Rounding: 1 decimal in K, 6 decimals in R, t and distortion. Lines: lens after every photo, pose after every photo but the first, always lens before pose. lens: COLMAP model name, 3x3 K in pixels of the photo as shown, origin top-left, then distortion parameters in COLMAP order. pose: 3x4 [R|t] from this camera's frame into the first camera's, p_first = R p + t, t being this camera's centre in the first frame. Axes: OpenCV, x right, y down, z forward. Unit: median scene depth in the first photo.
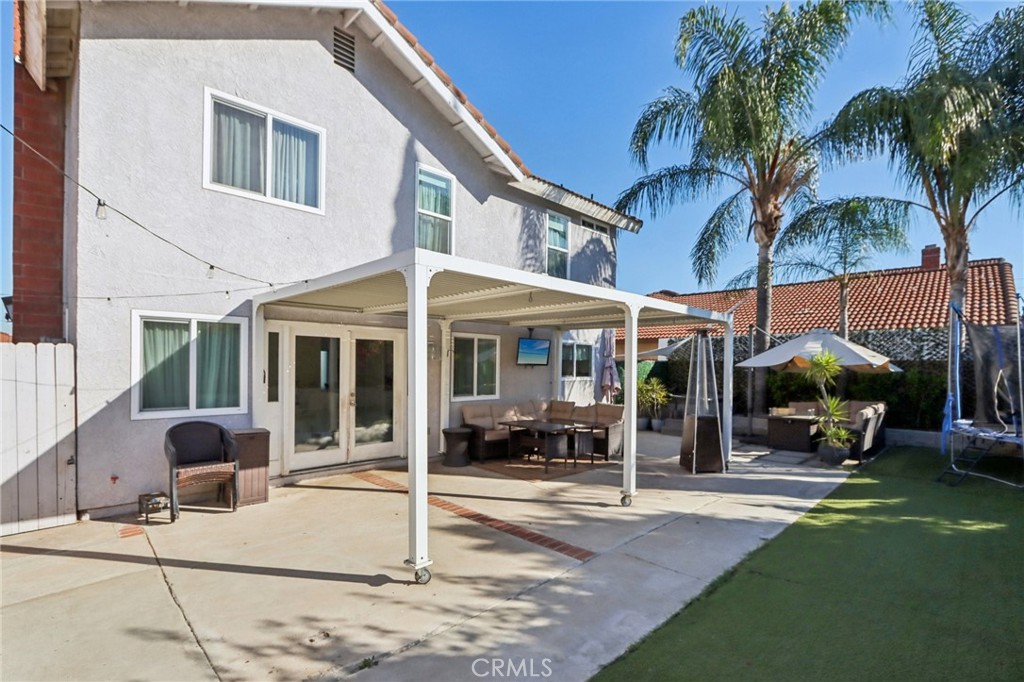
lens RADIAL K [[472.7, 0, 513.7], [0, 472.7, 368.4], [0, 0, 1]] dist [-0.022501, 0.002362]
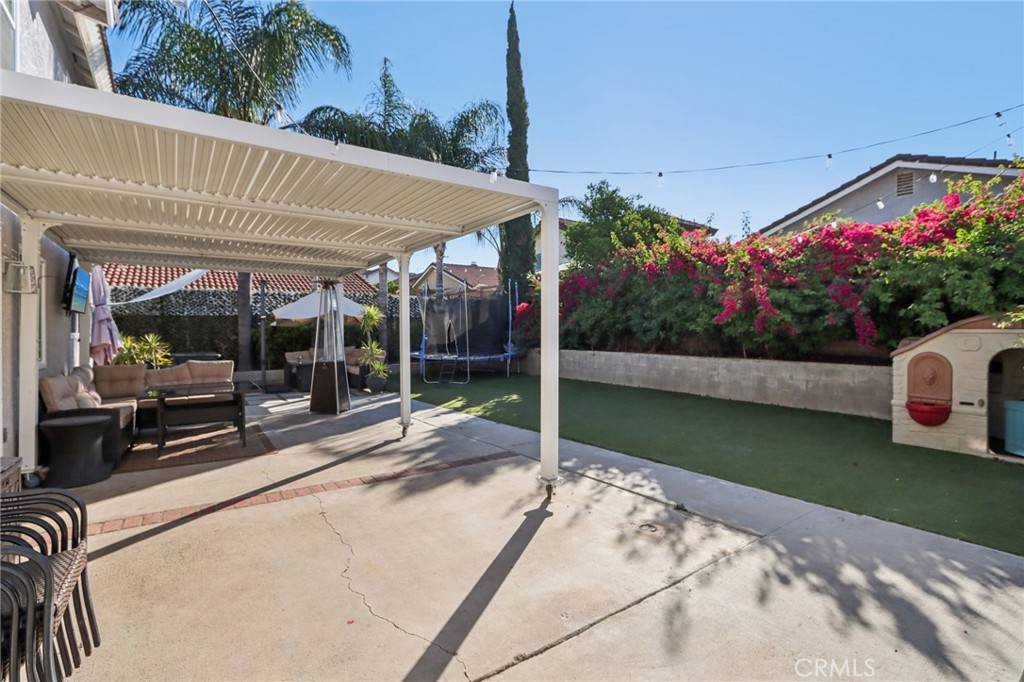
lens RADIAL K [[472.7, 0, 509.9], [0, 472.7, 334.2], [0, 0, 1]] dist [-0.022501, 0.002362]
pose [[0.171855, -0.016668, 0.984981, -0.668114], [0.017740, 0.999747, 0.013823, 0.035400], [-0.984962, 0.015098, 0.172108, 0.481289]]
